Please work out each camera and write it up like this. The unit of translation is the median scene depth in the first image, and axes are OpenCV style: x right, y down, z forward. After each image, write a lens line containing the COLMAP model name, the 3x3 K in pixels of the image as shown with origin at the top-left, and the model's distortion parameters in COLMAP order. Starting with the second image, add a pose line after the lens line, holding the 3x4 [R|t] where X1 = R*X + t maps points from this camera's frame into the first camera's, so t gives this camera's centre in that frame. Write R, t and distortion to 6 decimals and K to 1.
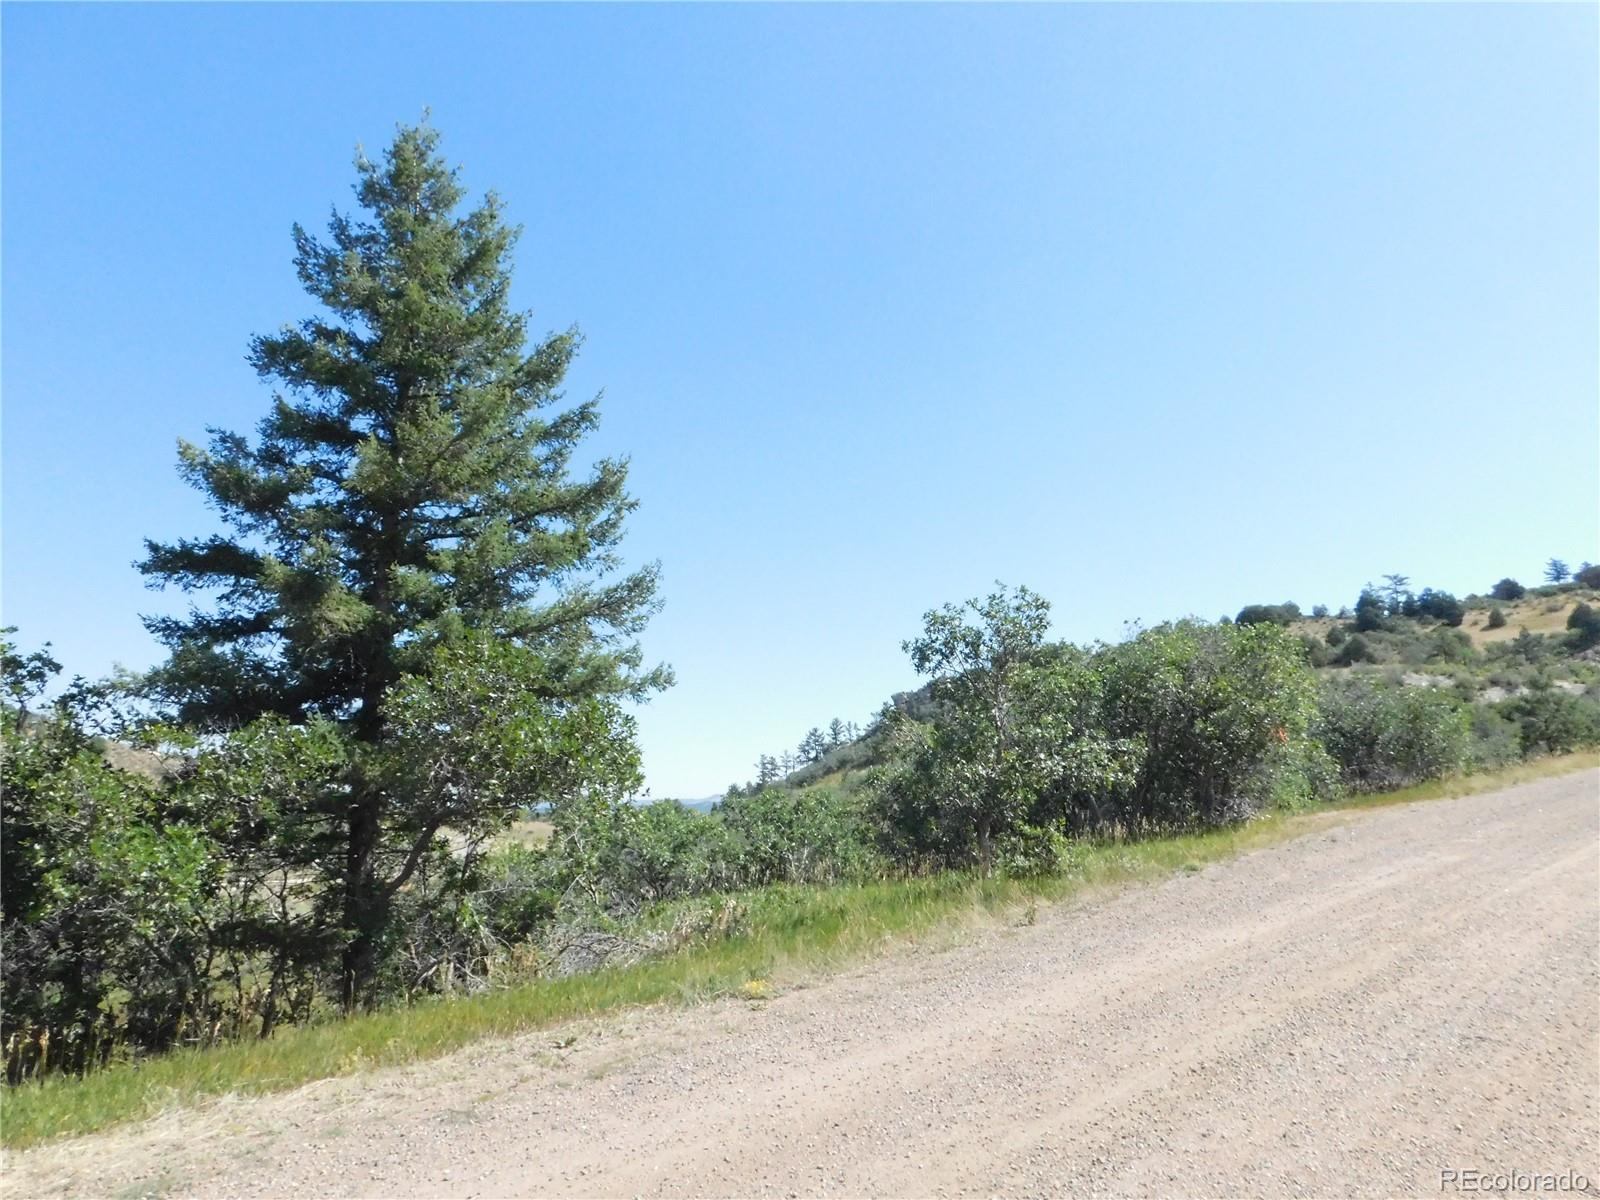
lens RADIAL K [[1061.5, 0, 805.0], [0, 1061.5, 602.2], [0, 0, 1]] dist [-0.069670, 0.055702]
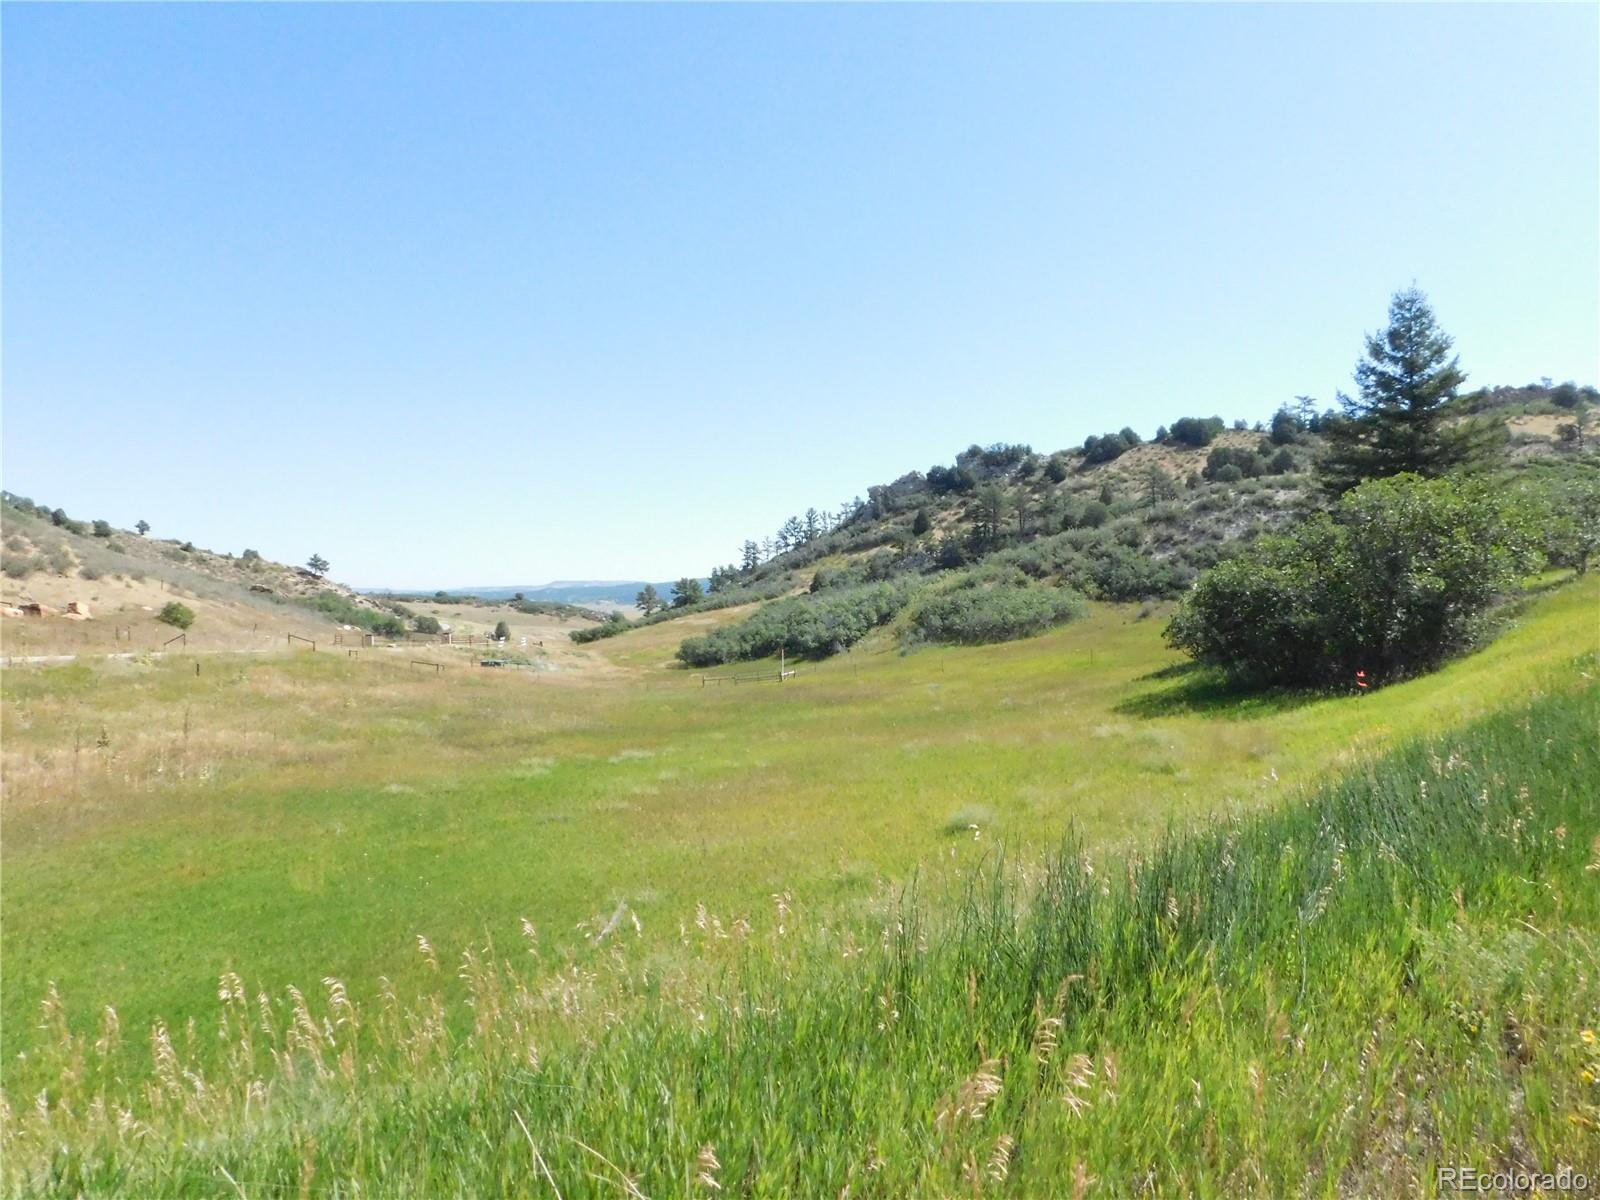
lens RADIAL K [[1061.5, 0, 806.6], [0, 1061.5, 597.5], [0, 0, 1]] dist [-0.069670, 0.055702]
pose [[0.988265, -0.000103, 0.152749, -0.177592], [-0.029391, 0.981186, 0.190815, -0.012251], [-0.149895, -0.193065, 0.969669, -0.111638]]
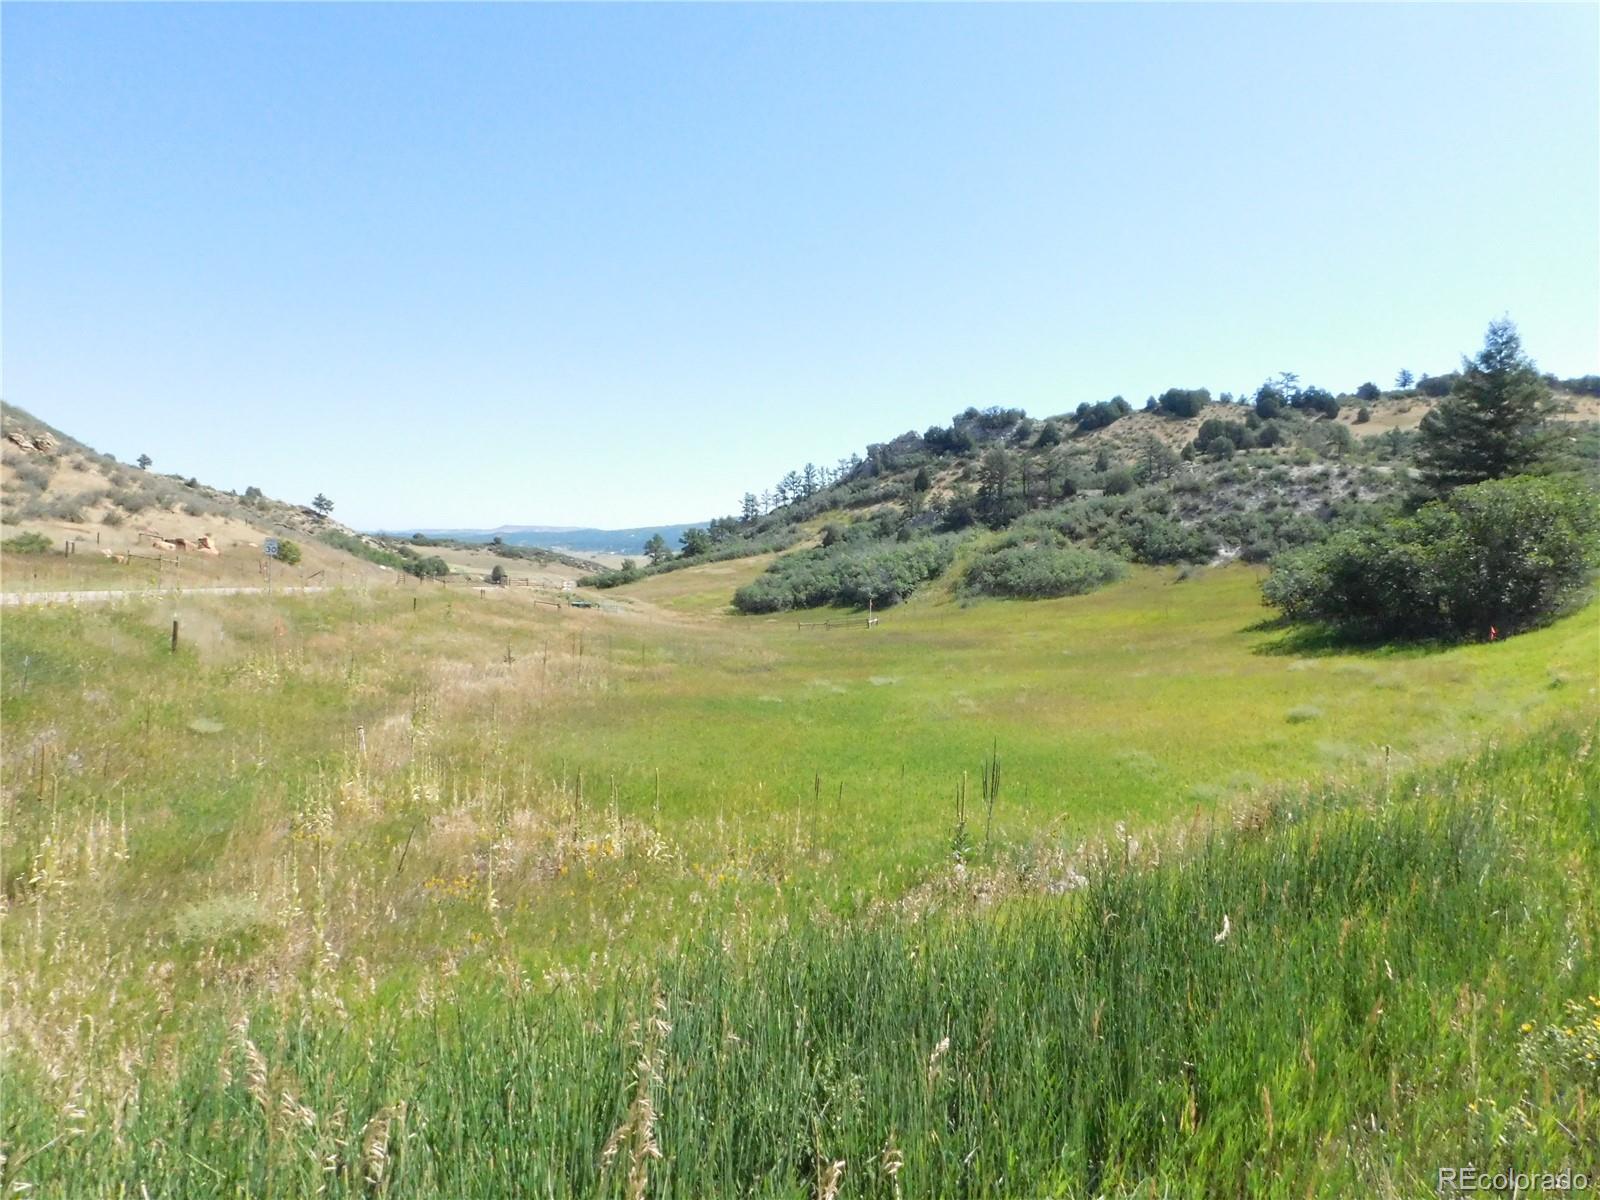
lens RADIAL K [[1061.5, 0, 806.4], [0, 1061.5, 596.9], [0, 0, 1]] dist [-0.069670, 0.055702]
pose [[0.979780, 0.019598, 0.199114, -0.242442], [-0.066549, 0.970448, 0.231952, -0.018150], [-0.188684, -0.240513, 0.952130, -0.142428]]
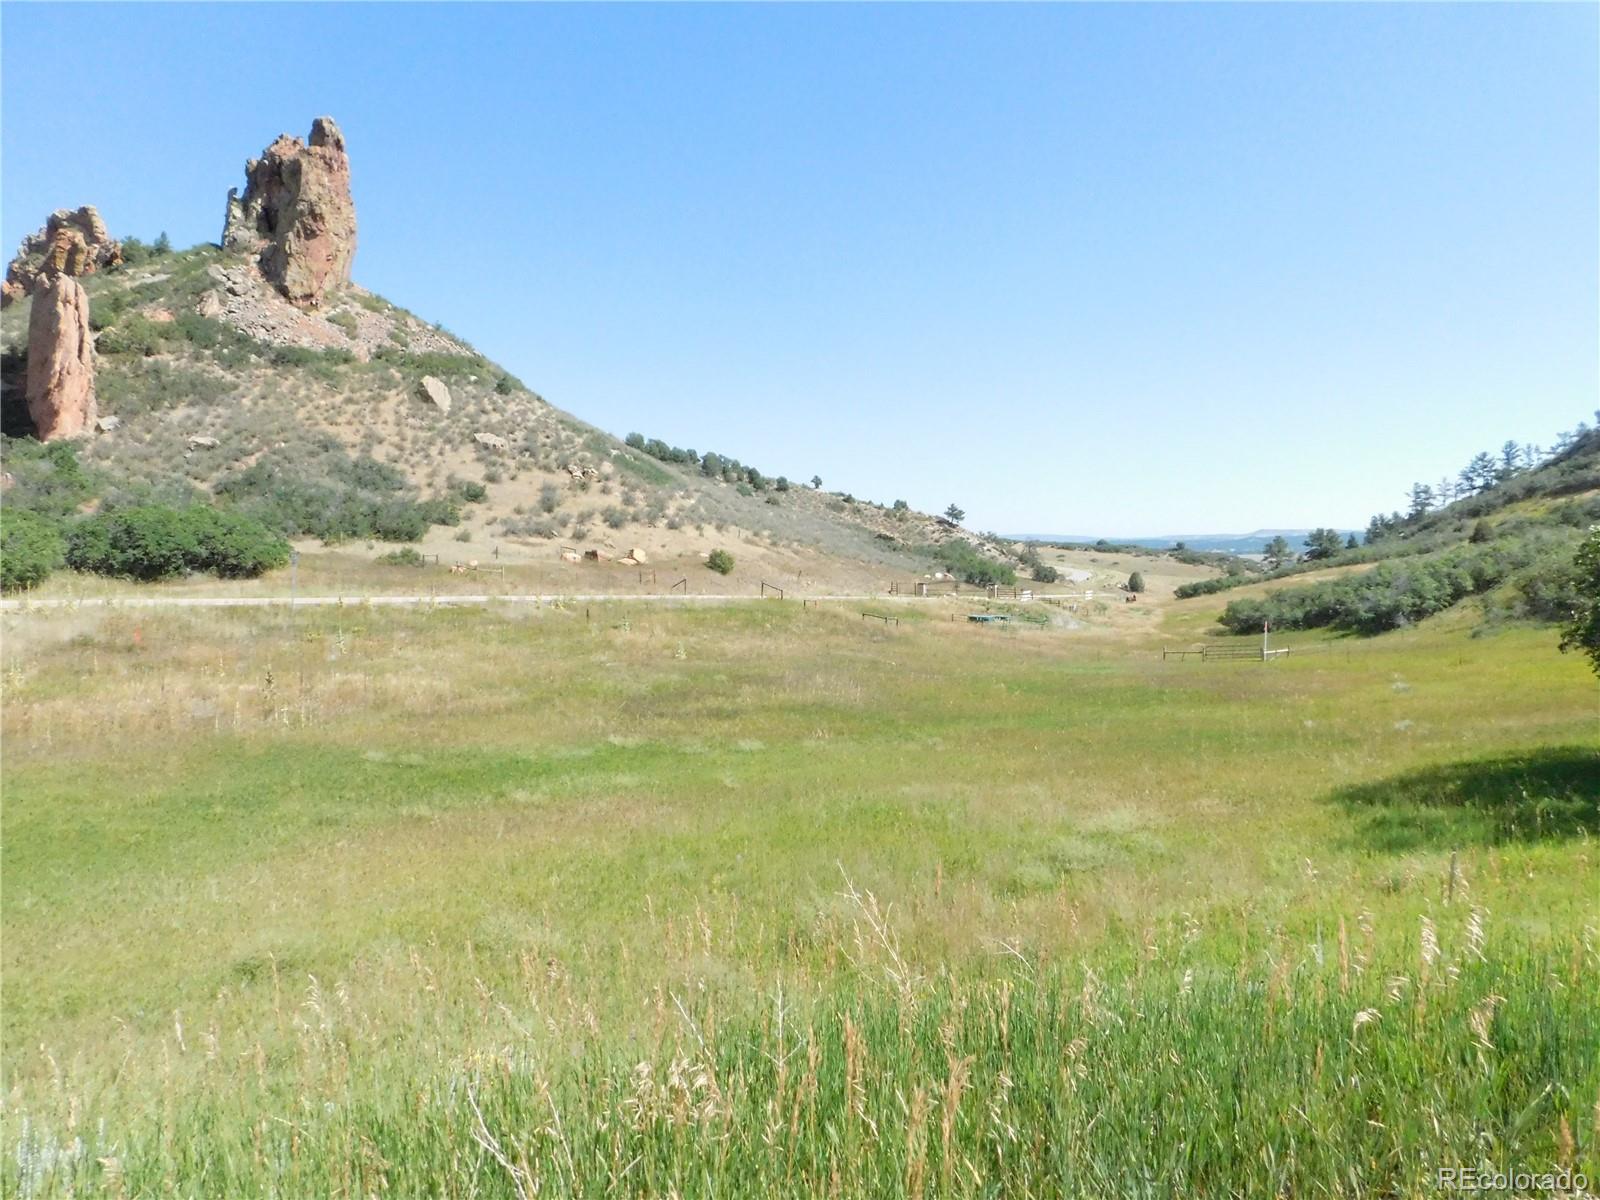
lens RADIAL K [[1061.5, 0, 806.9], [0, 1061.5, 598.5], [0, 0, 1]] dist [-0.069670, 0.055702]
pose [[0.882876, 0.035203, -0.468285, -0.095988], [0.079668, 0.971504, 0.223233, -0.004023], [0.462799, -0.234394, 0.854913, -0.055329]]
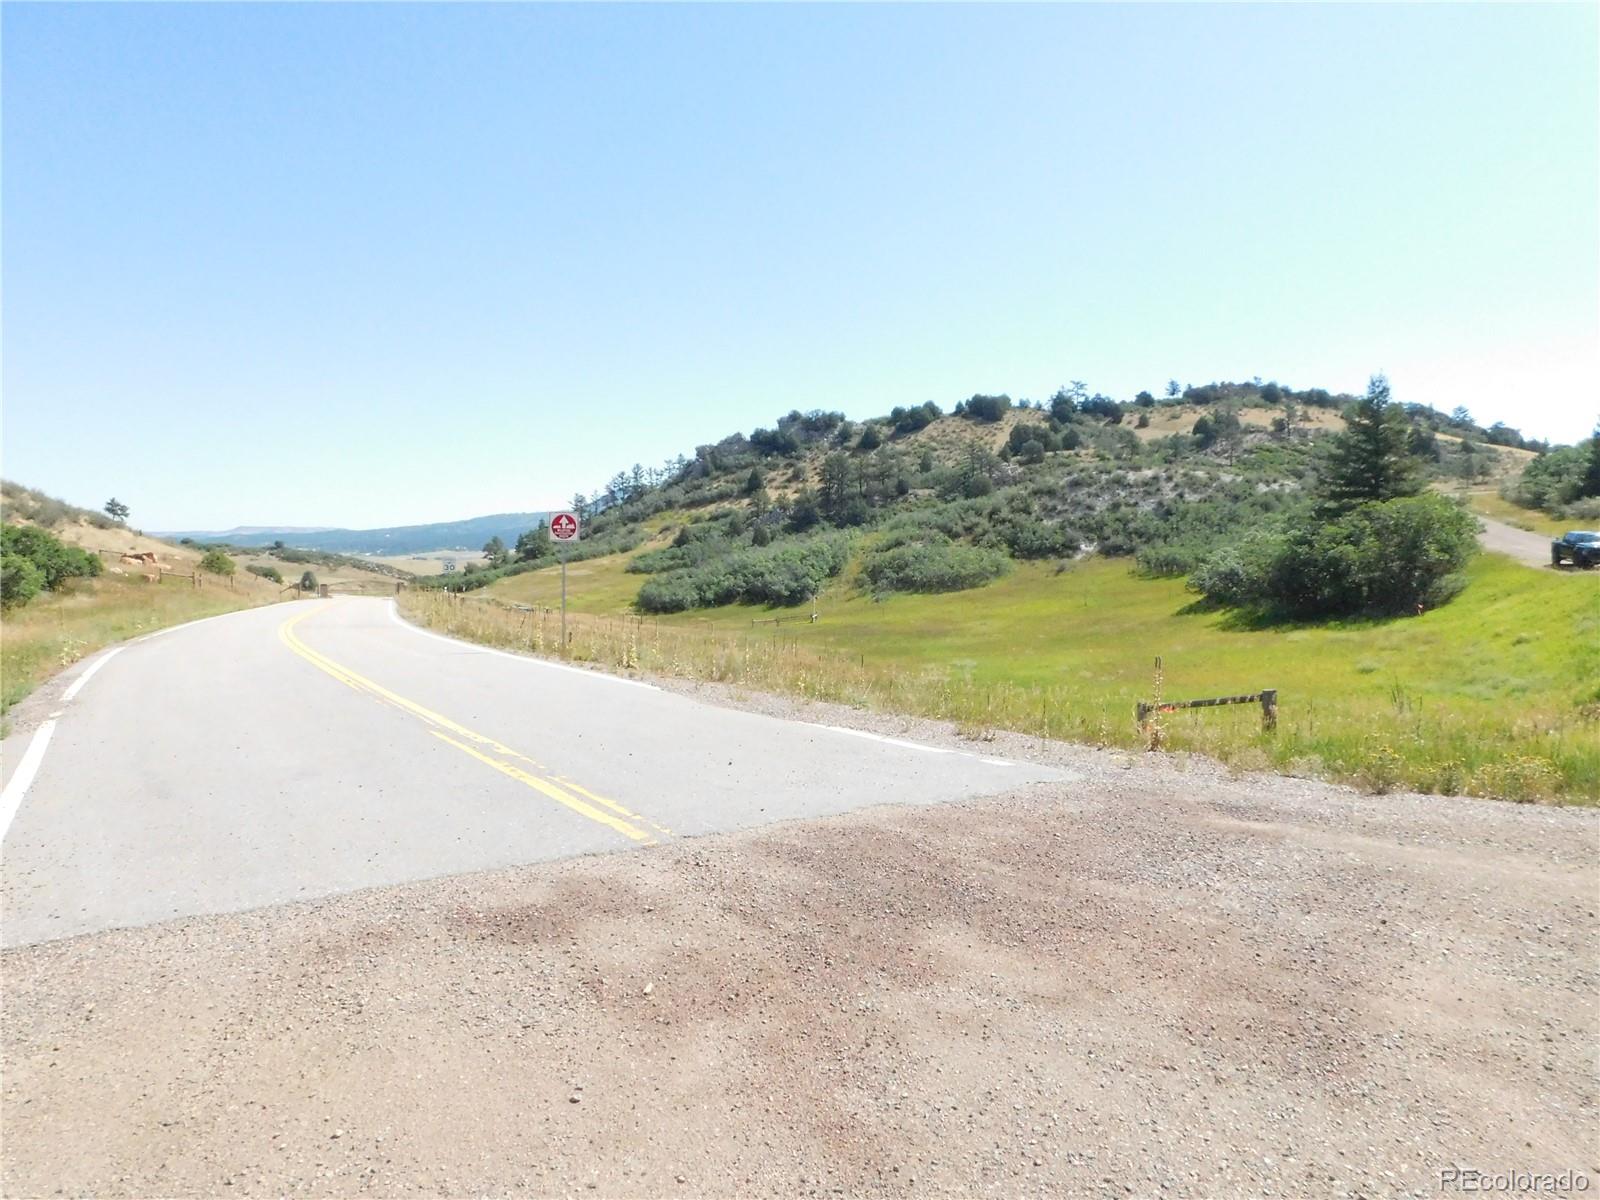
lens RADIAL K [[1061.5, 0, 806.0], [0, 1061.5, 596.9], [0, 0, 1]] dist [-0.069670, 0.055702]
pose [[0.913776, -0.008107, 0.406137, -0.334699], [-0.088943, 0.971548, 0.219509, -0.023765], [-0.396361, -0.236705, 0.887056, -0.160885]]
